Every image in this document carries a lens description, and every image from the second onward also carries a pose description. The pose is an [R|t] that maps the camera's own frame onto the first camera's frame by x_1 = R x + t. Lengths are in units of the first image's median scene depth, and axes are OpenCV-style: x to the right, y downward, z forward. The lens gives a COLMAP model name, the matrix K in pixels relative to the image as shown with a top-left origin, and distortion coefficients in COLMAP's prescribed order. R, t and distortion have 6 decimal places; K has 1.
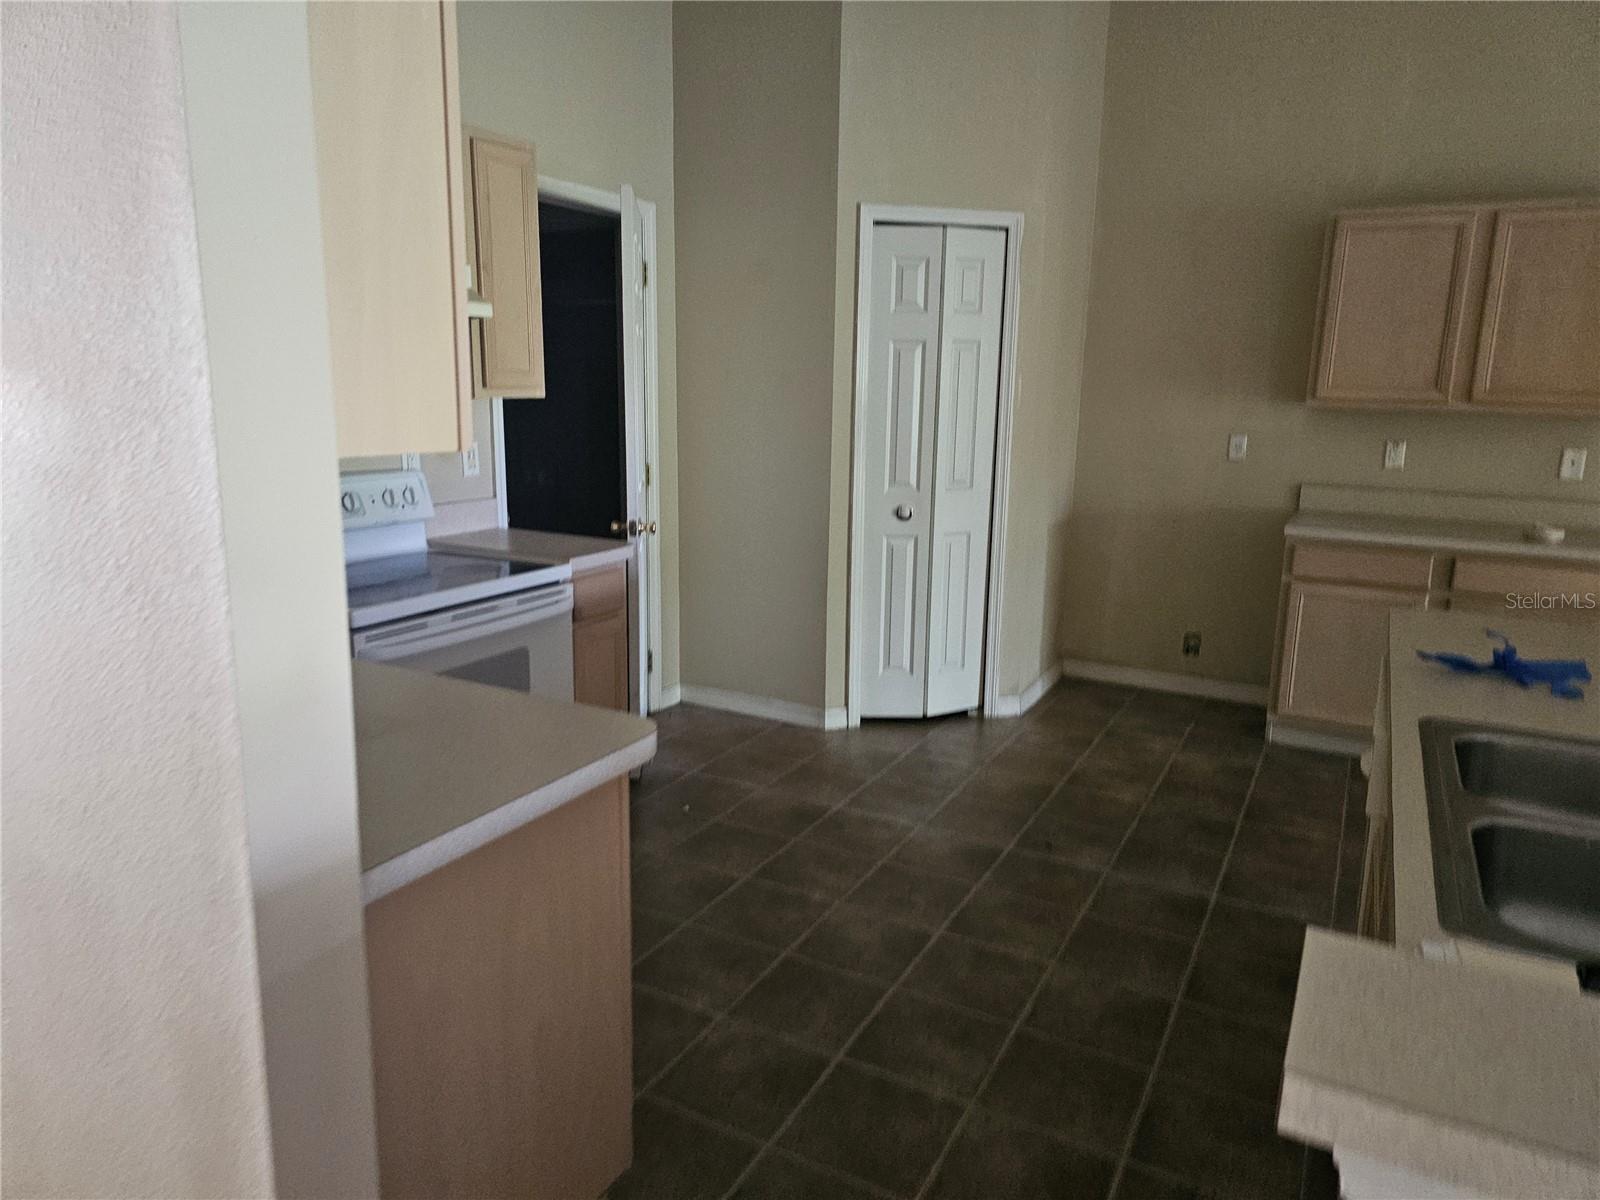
lens RADIAL K [[1077.8, 0, 802.3], [0, 1077.8, 600.7], [0, 0, 1]] dist [0.083389, 0.001098]
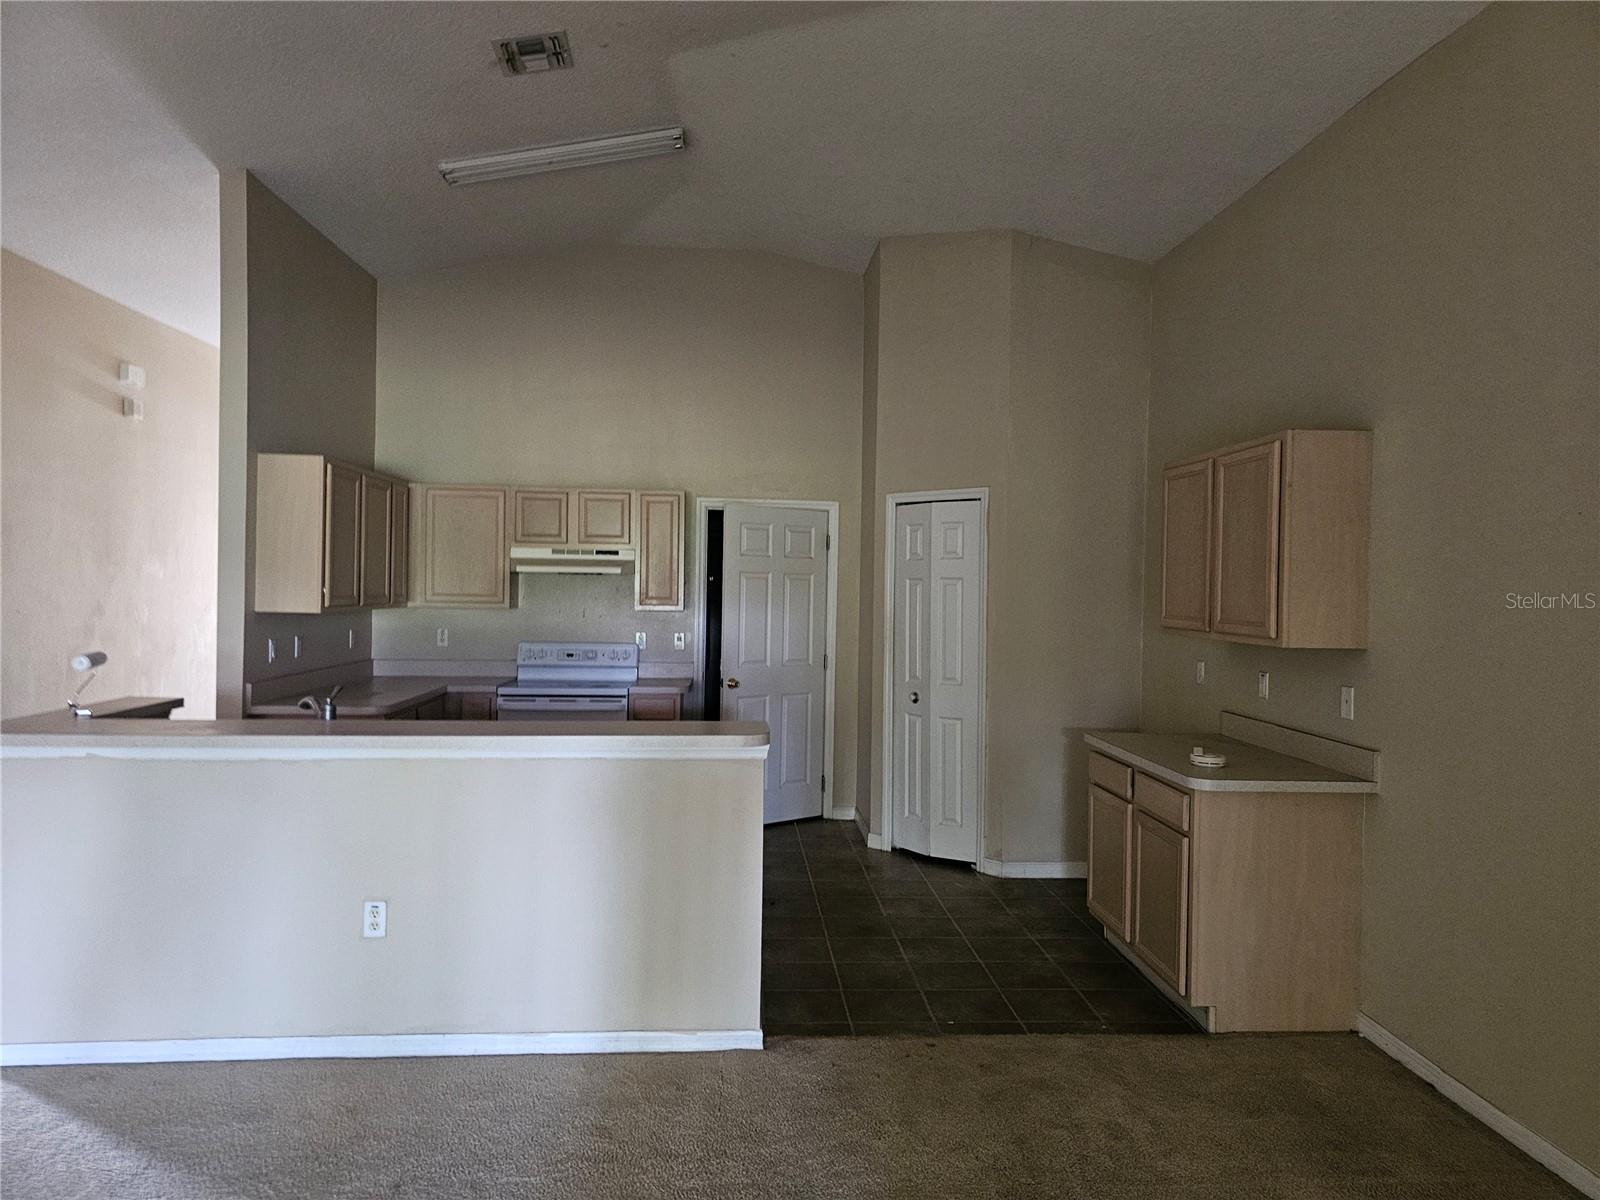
lens RADIAL K [[1077.8, 0, 800.4], [0, 1077.8, 596.8], [0, 0, 1]] dist [0.083389, 0.001098]
pose [[0.510643, -0.006576, -0.859768, 1.258201], [-0.189326, 0.974566, -0.119901, -0.014274], [0.838689, 0.224003, 0.496410, 0.161066]]
